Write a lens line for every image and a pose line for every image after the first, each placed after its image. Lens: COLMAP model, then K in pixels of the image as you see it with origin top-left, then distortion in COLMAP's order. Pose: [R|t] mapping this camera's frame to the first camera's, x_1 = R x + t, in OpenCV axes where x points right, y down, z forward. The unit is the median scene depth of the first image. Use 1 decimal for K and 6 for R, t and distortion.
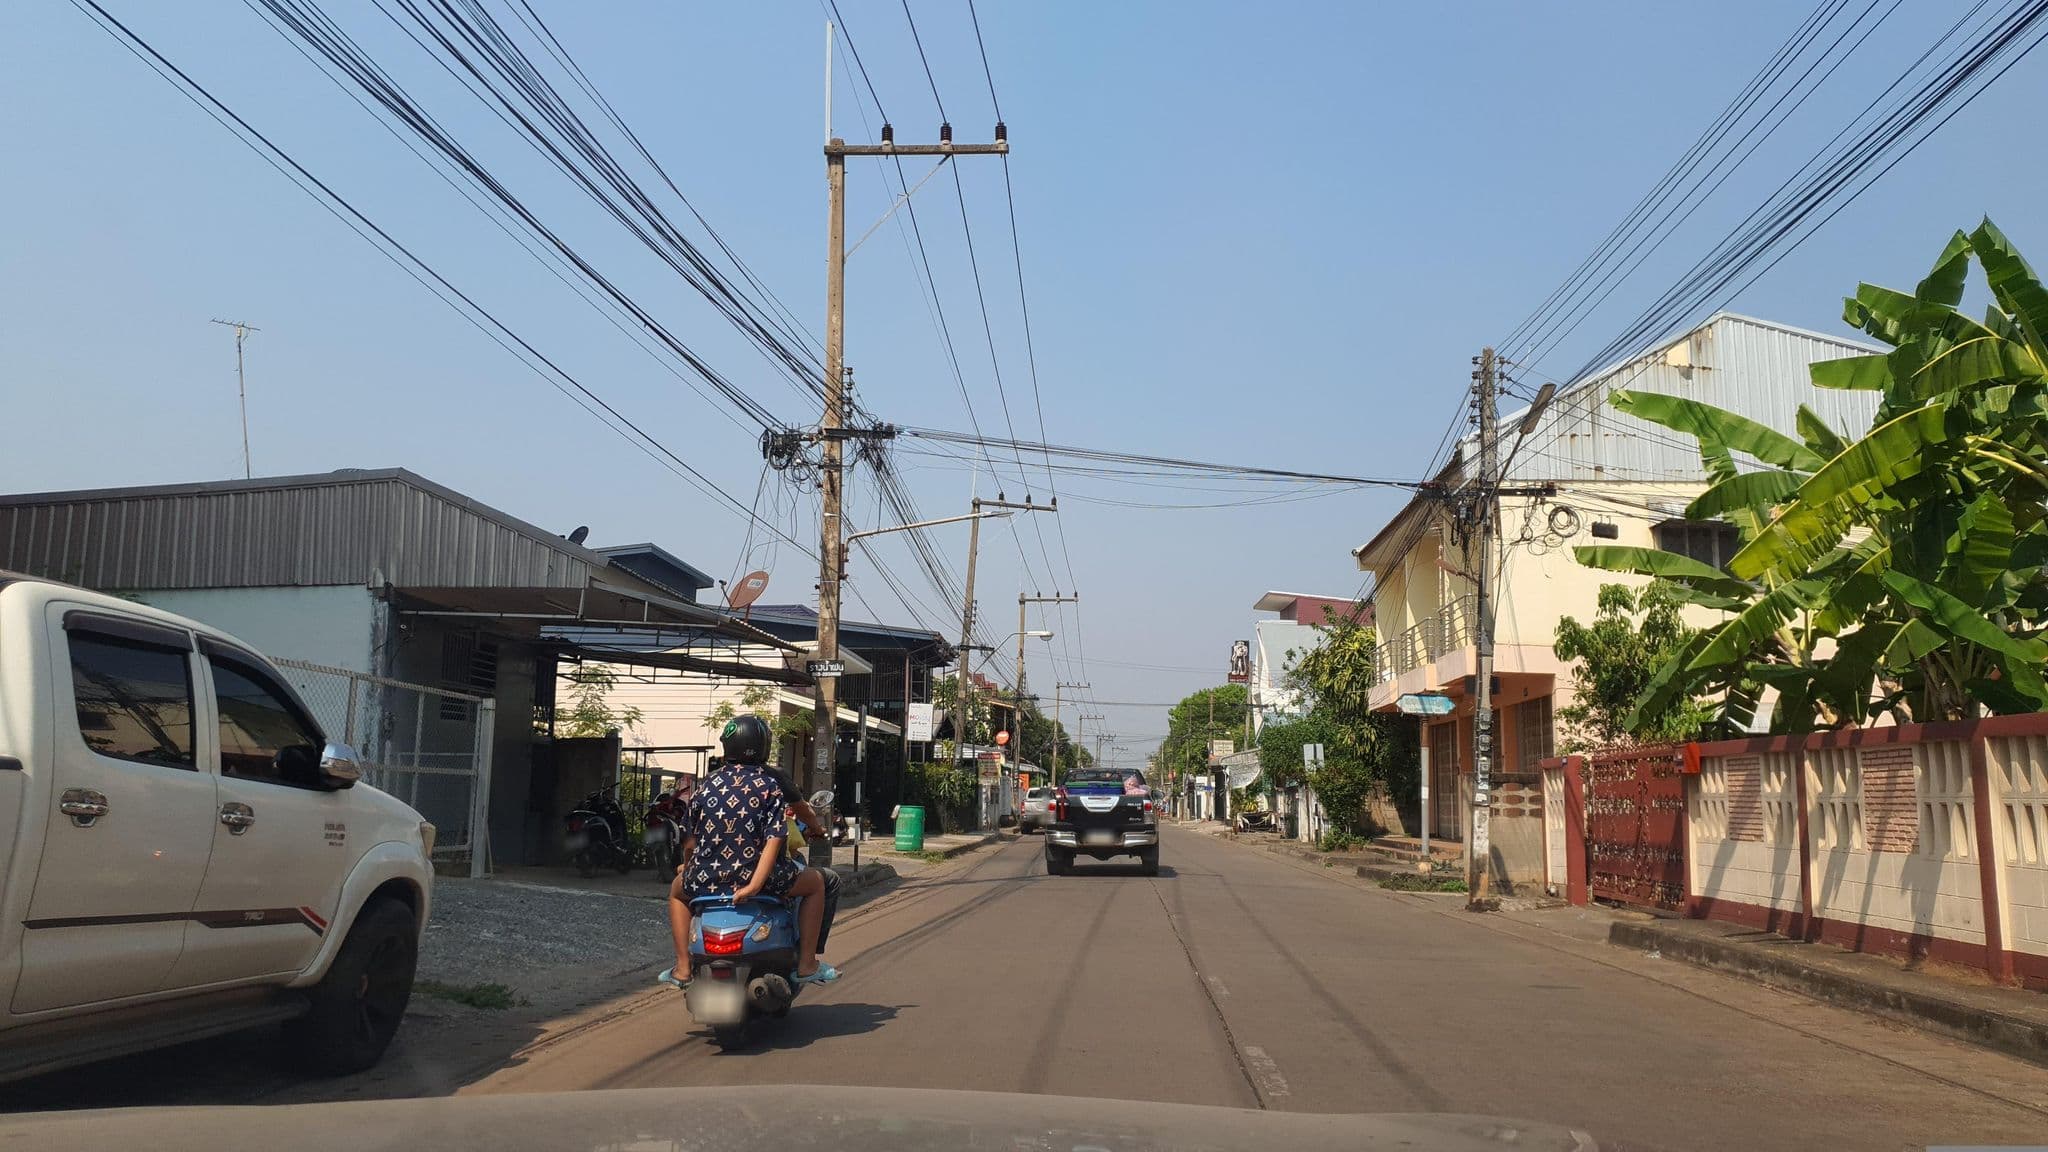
lens RADIAL K [[1536.2, 0, 1014.7], [0, 1536.2, 567.6], [0, 0, 1]] dist [-0.094157, -0.007714]
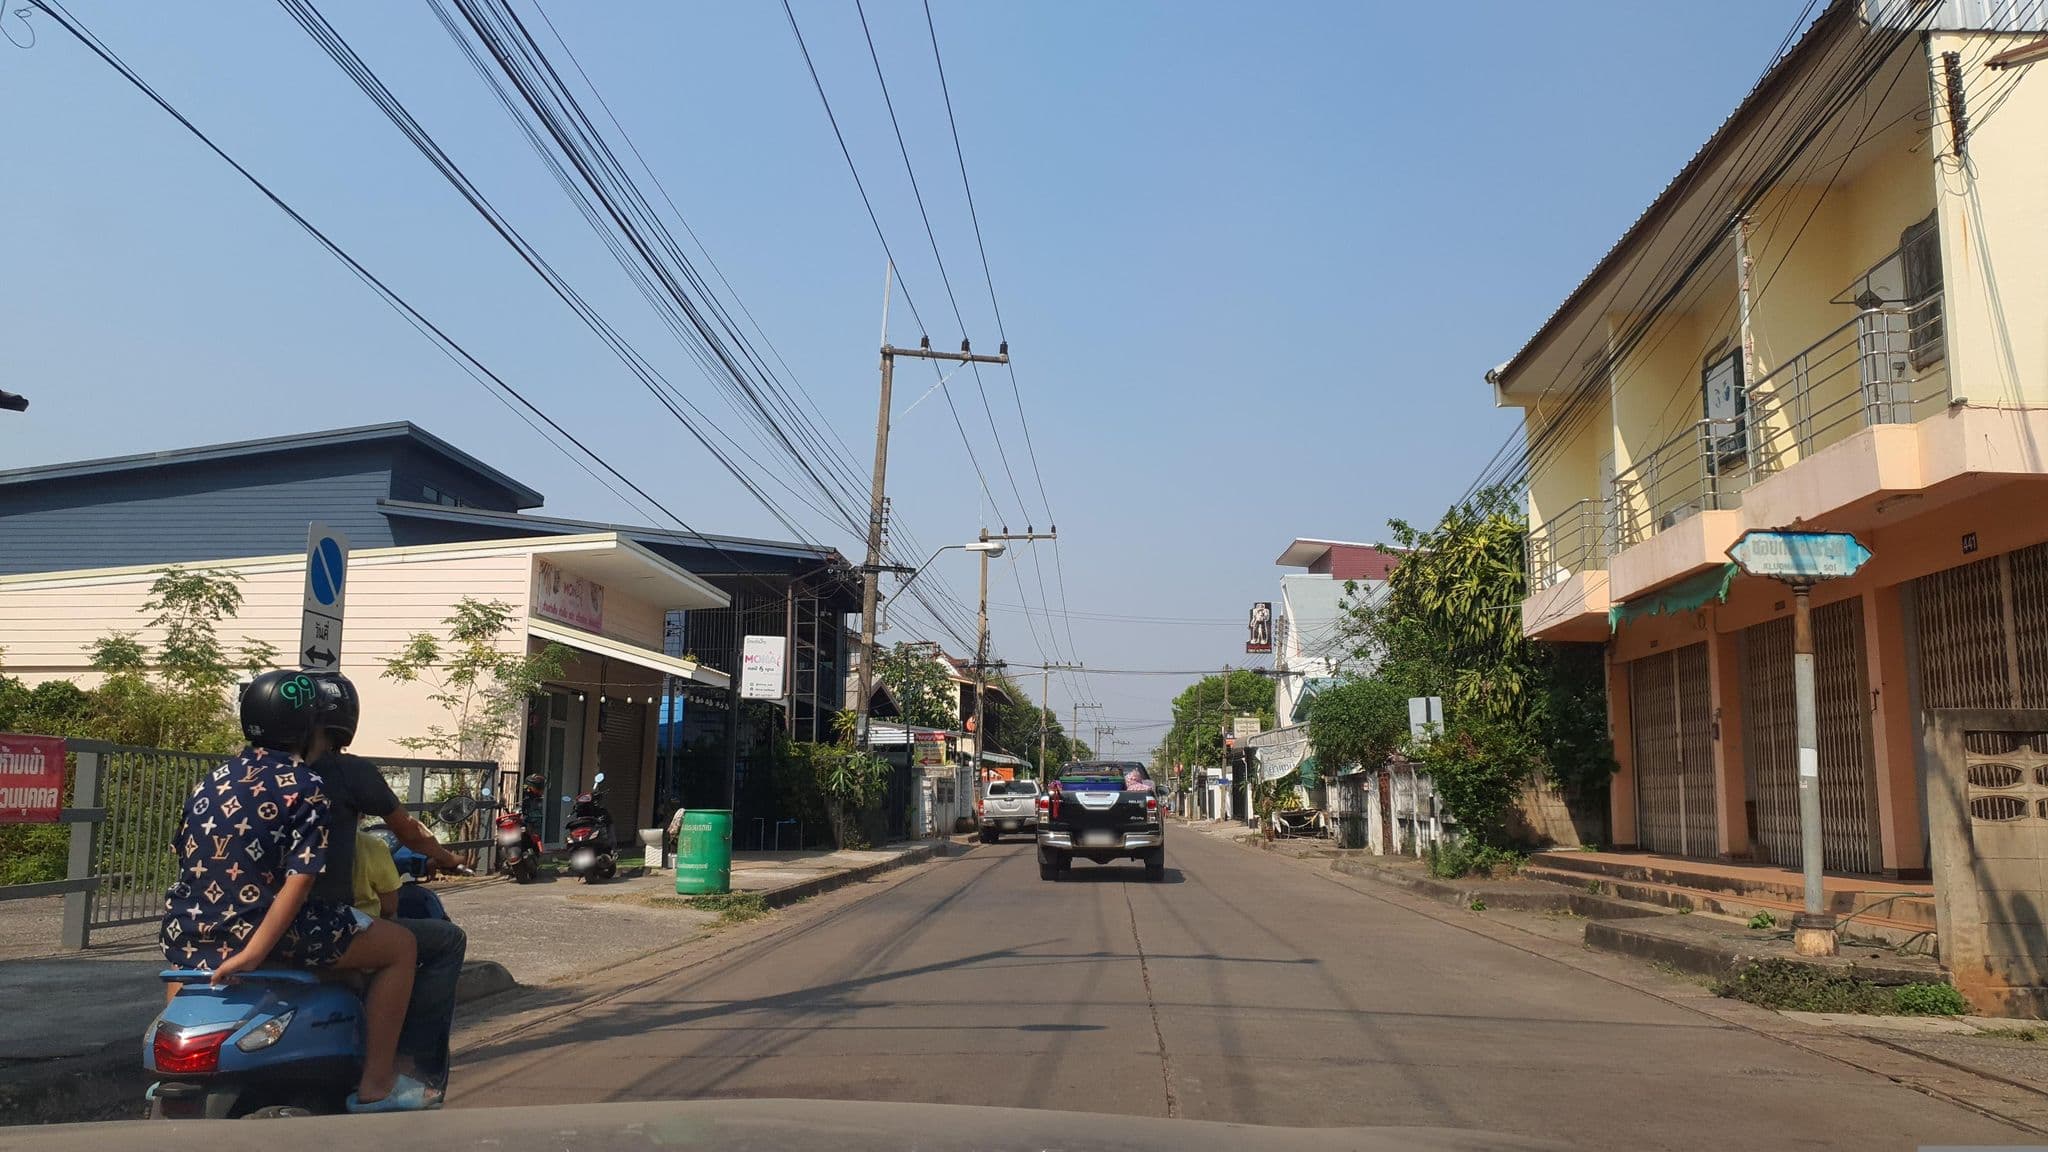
lens RADIAL K [[1536.2, 0, 1032.2], [0, 1536.2, 582.5], [0, 0, 1]] dist [-0.094157, -0.007714]
pose [[0.999895, -0.010401, 0.010048, 0.026460], [0.010294, 0.999890, 0.010634, 0.045343], [-0.010157, -0.010529, 0.999893, 0.293840]]
